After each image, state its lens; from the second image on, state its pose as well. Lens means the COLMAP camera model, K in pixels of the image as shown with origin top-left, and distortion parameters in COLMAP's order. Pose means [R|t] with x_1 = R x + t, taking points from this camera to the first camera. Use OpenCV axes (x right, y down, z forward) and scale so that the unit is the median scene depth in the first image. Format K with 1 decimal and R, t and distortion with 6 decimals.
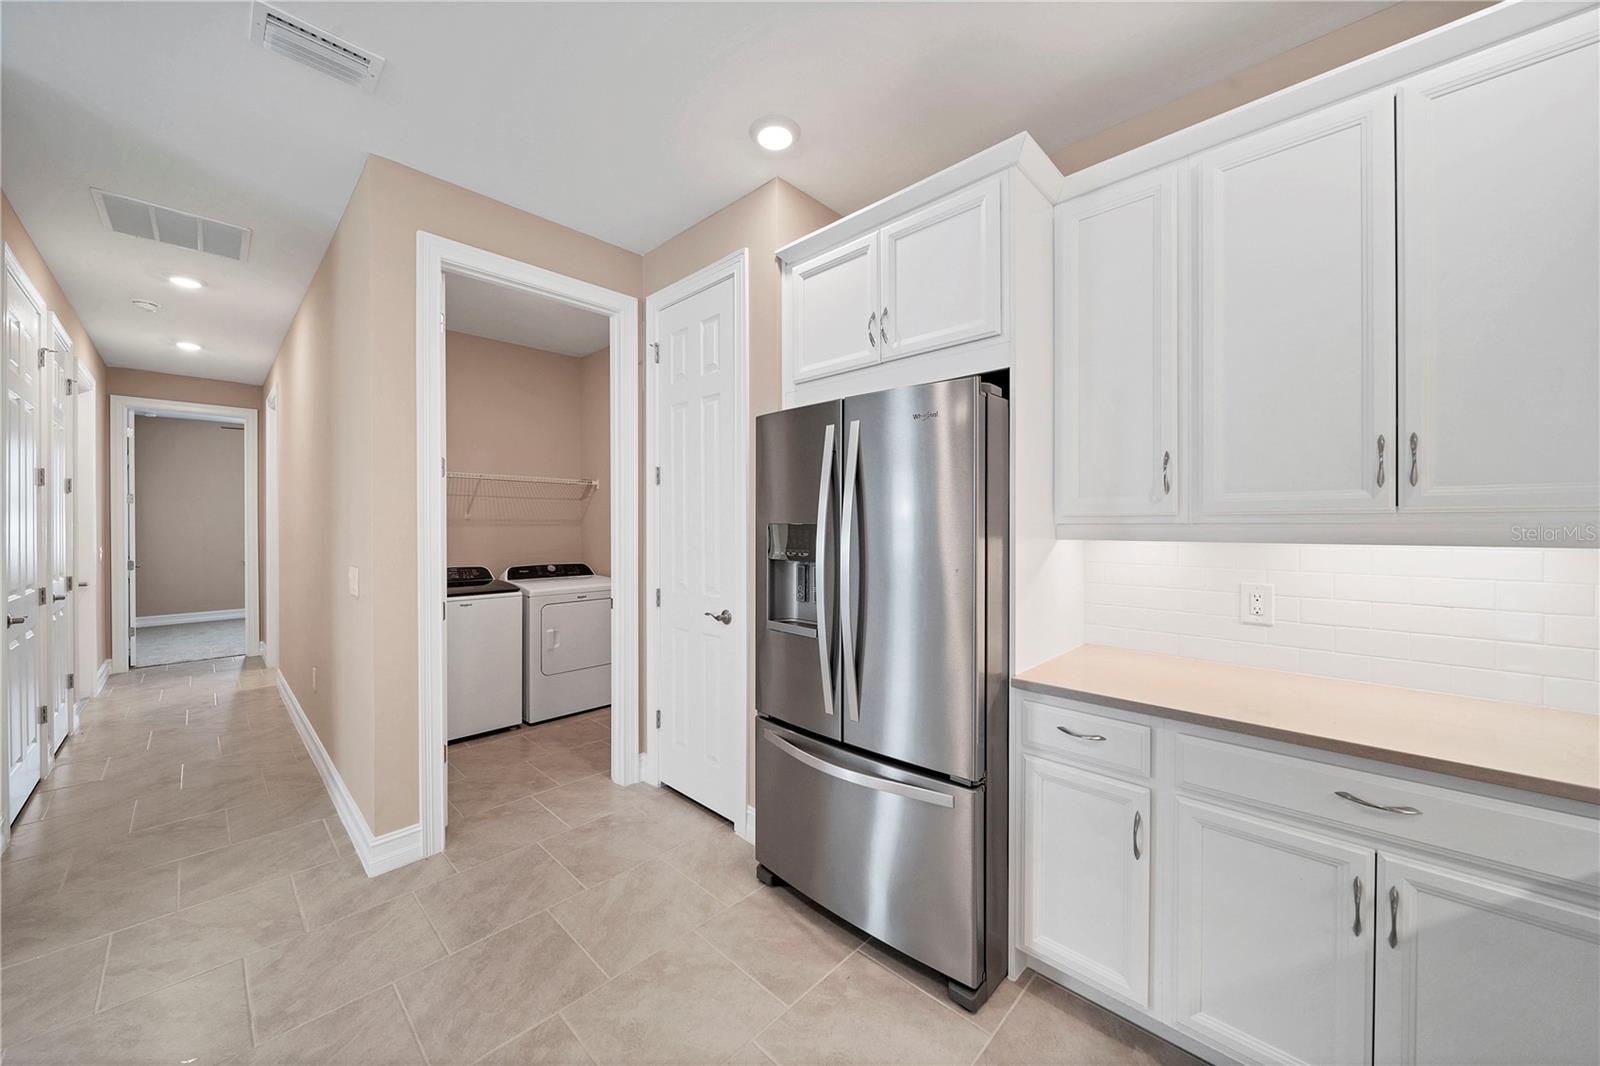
lens RADIAL K [[575.3, 0, 797.6], [0, 575.3, 526.4], [0, 0, 1]] dist [-0.001542, -0.000320]
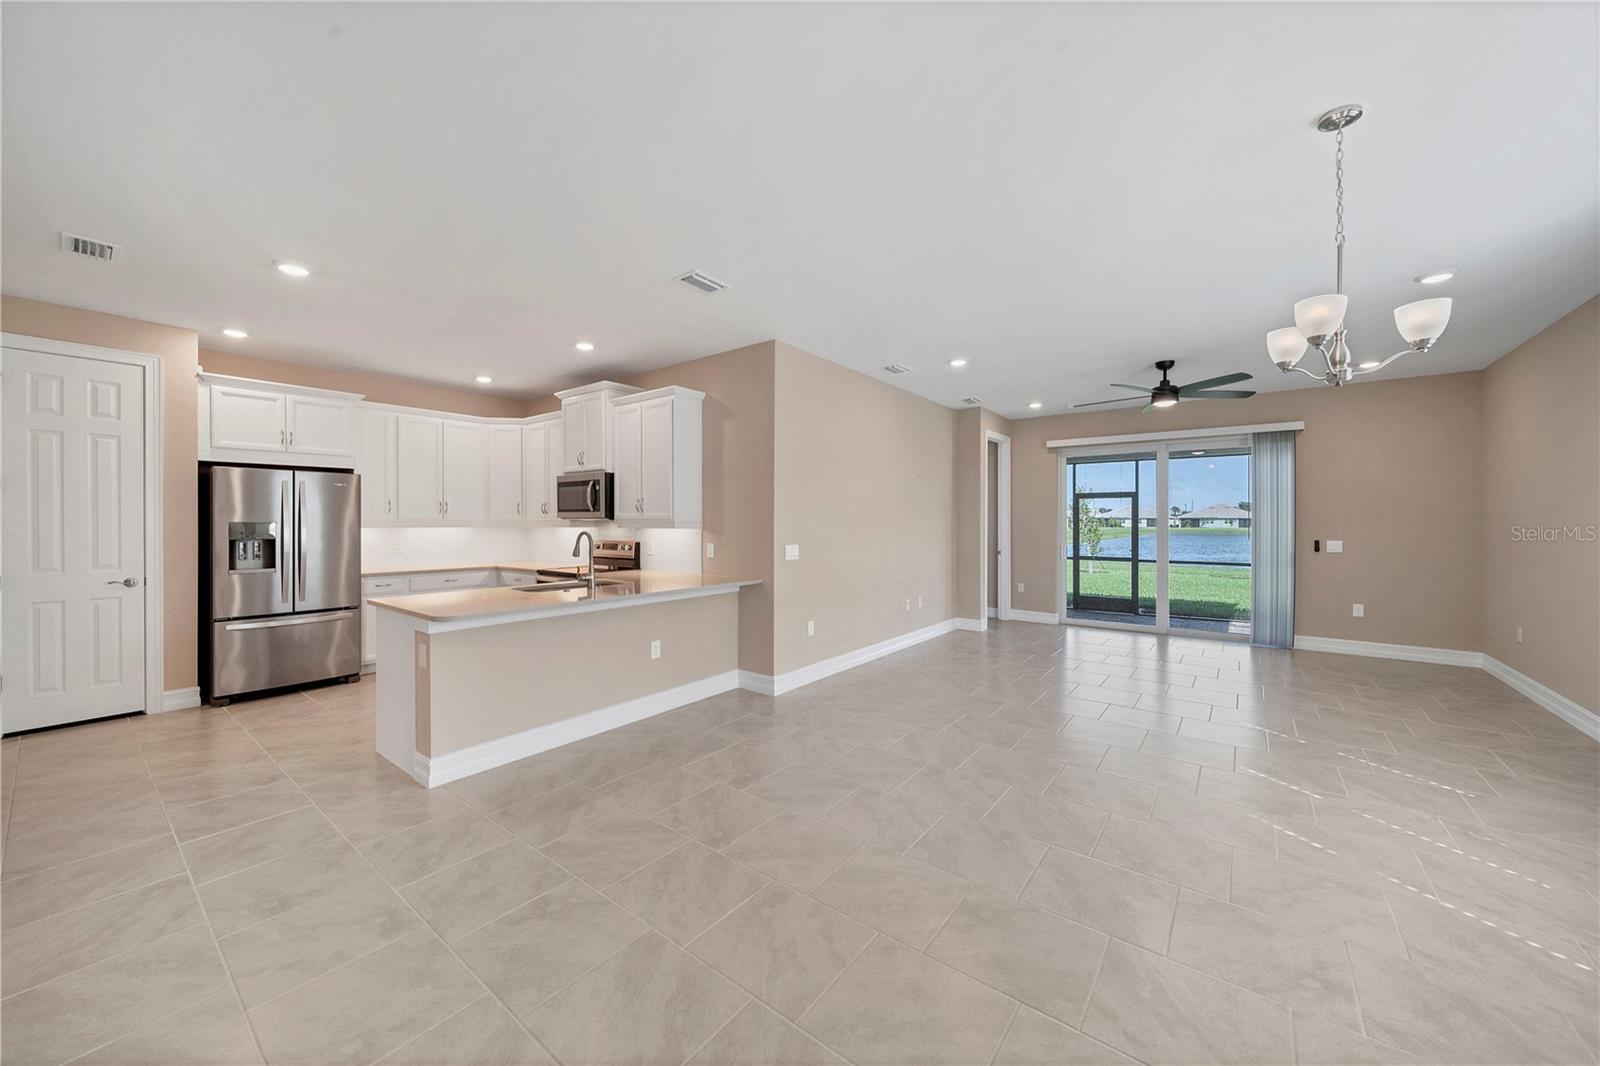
lens RADIAL K [[579.1, 0, 796.6], [0, 579.1, 523.2], [0, 0, 1]] dist [-0.001393, -0.000446]
pose [[-0.102799, -0.002270, 0.994700, -1.904229], [0.002025, 0.999995, 0.002491, -0.001825], [-0.994700, 0.002271, -0.102794, -0.639163]]
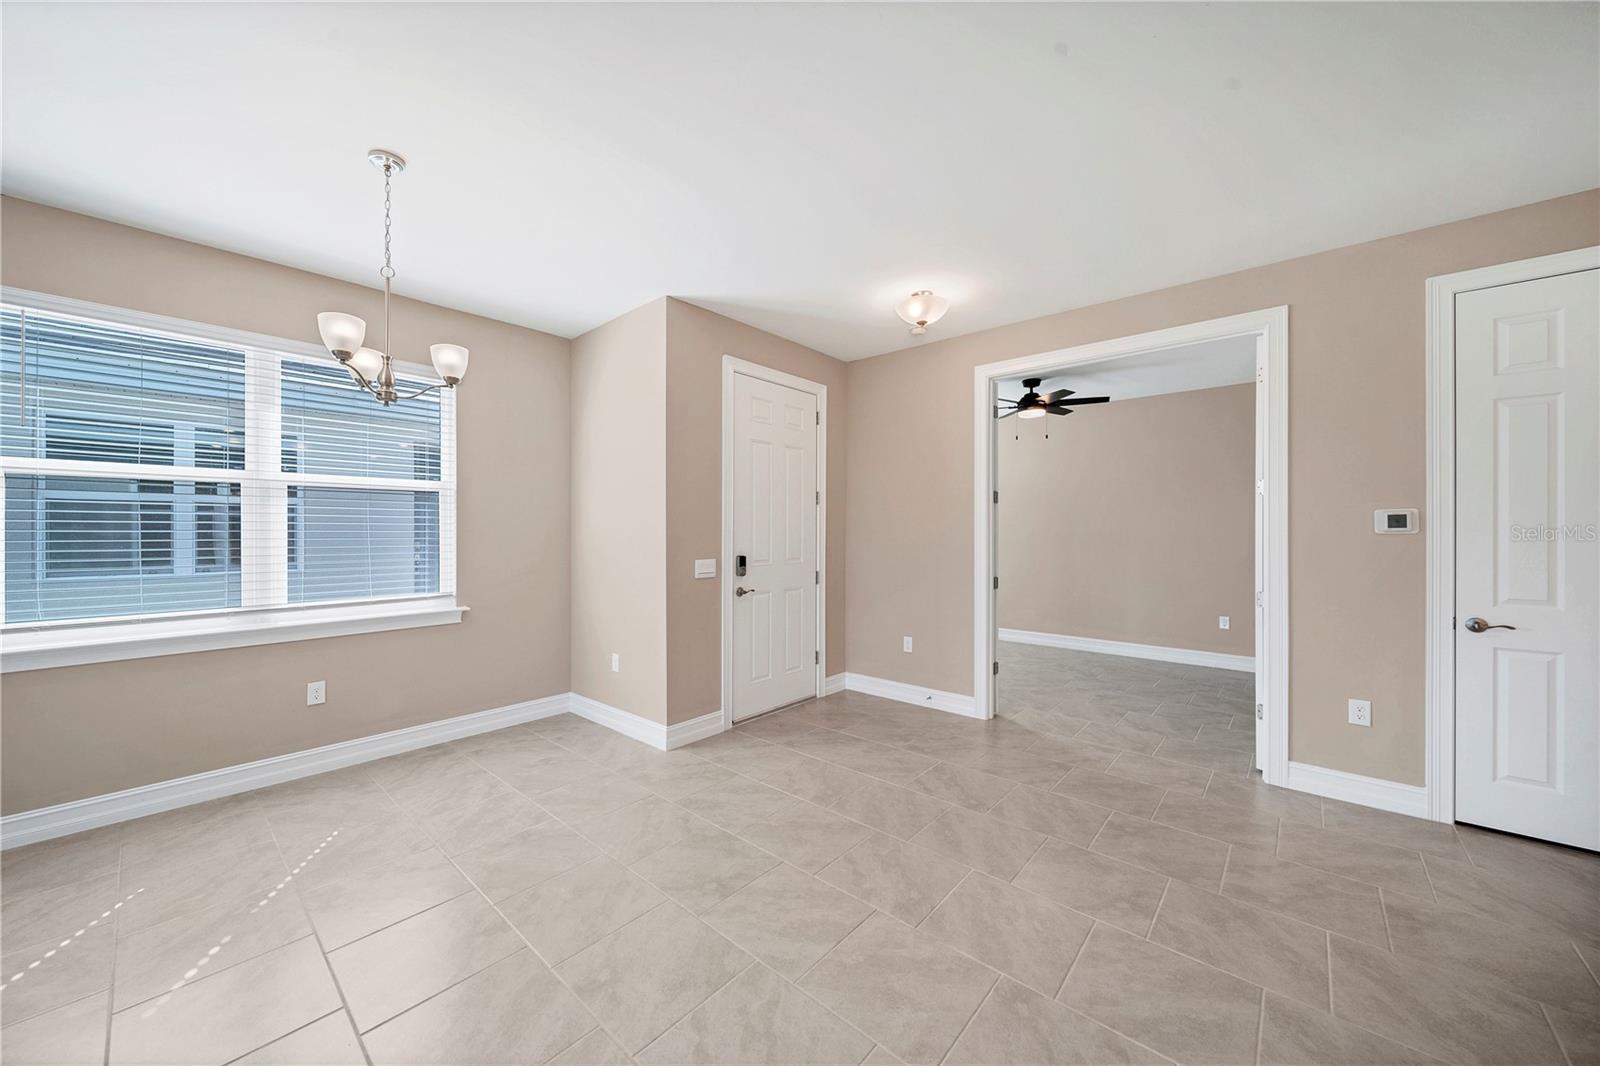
lens RADIAL K [[572.0, 0, 792.5], [0, 572.0, 532.9], [0, 0, 1]] dist [-0.001345, -0.000241]
pose [[0.041151, 0.003570, -0.999147, -0.274975], [-0.003111, 0.999989, 0.003445, -0.000668], [0.999148, 0.002967, 0.041161, -0.893948]]
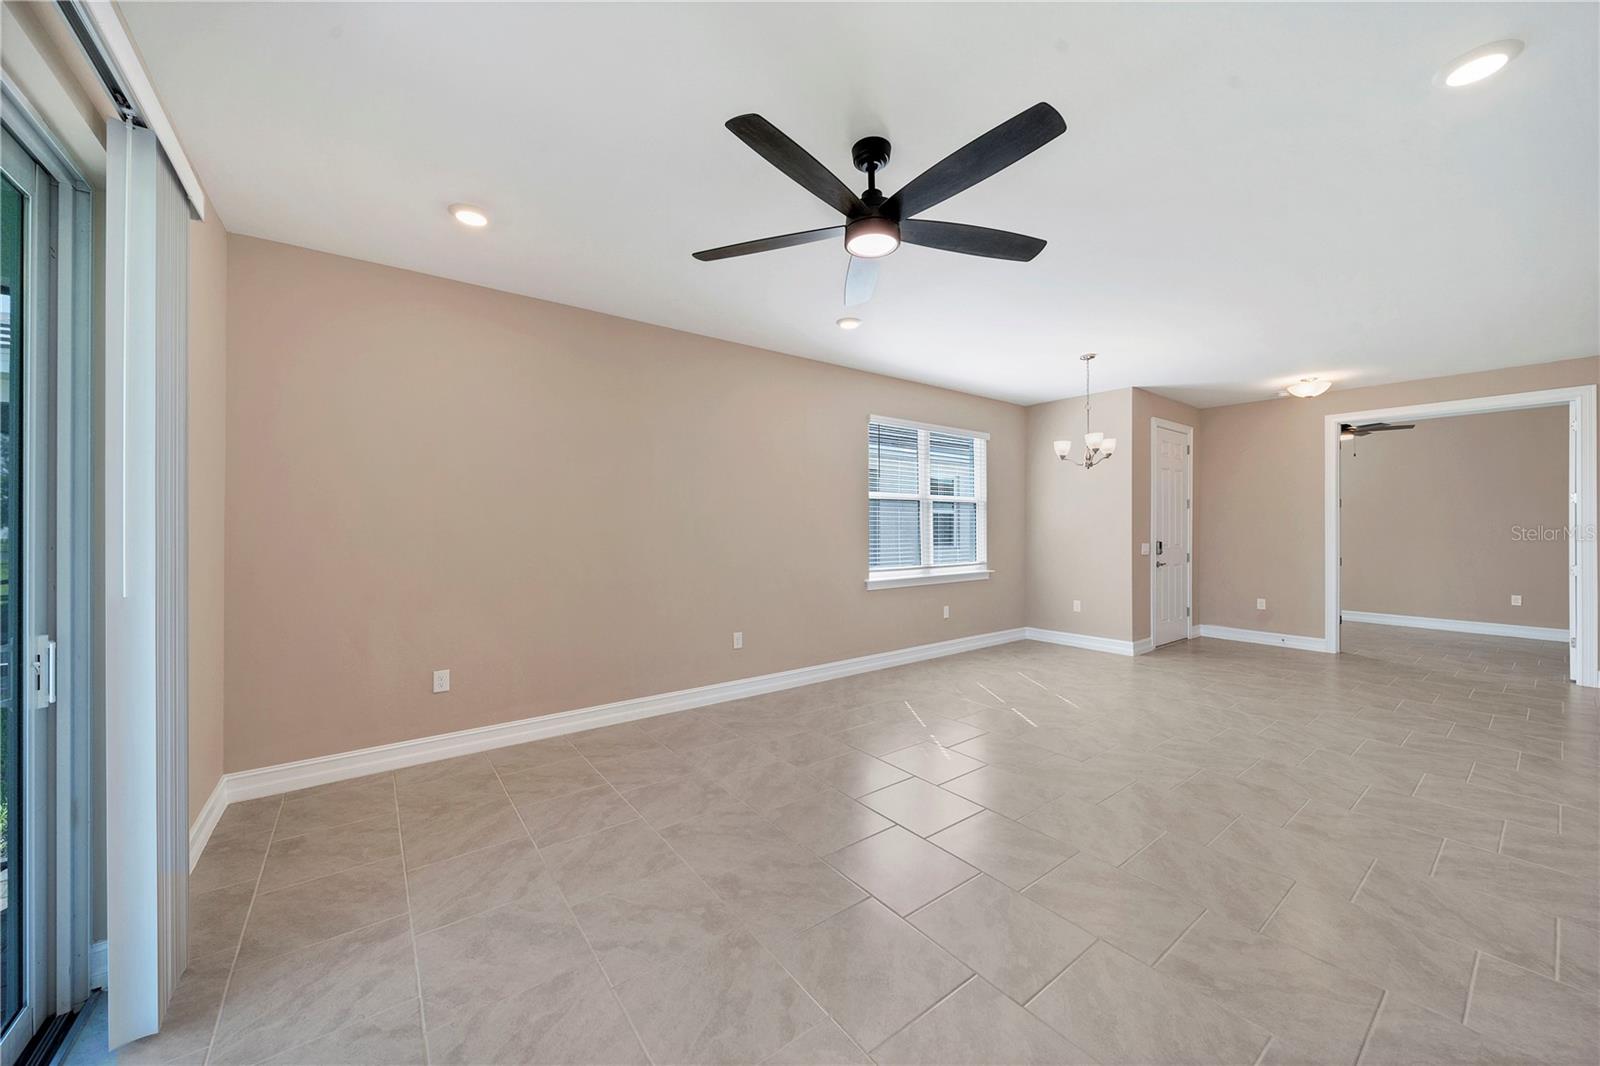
lens RADIAL K [[575.3, 0, 797.6], [0, 575.3, 526.4], [0, 0, 1]] dist [-0.001542, -0.000320]
pose [[-0.159028, -0.000042, -0.987274, 0.874073], [-0.004332, 0.999990, 0.000655, 0.006764], [0.987265, 0.004381, -0.159026, -2.128456]]
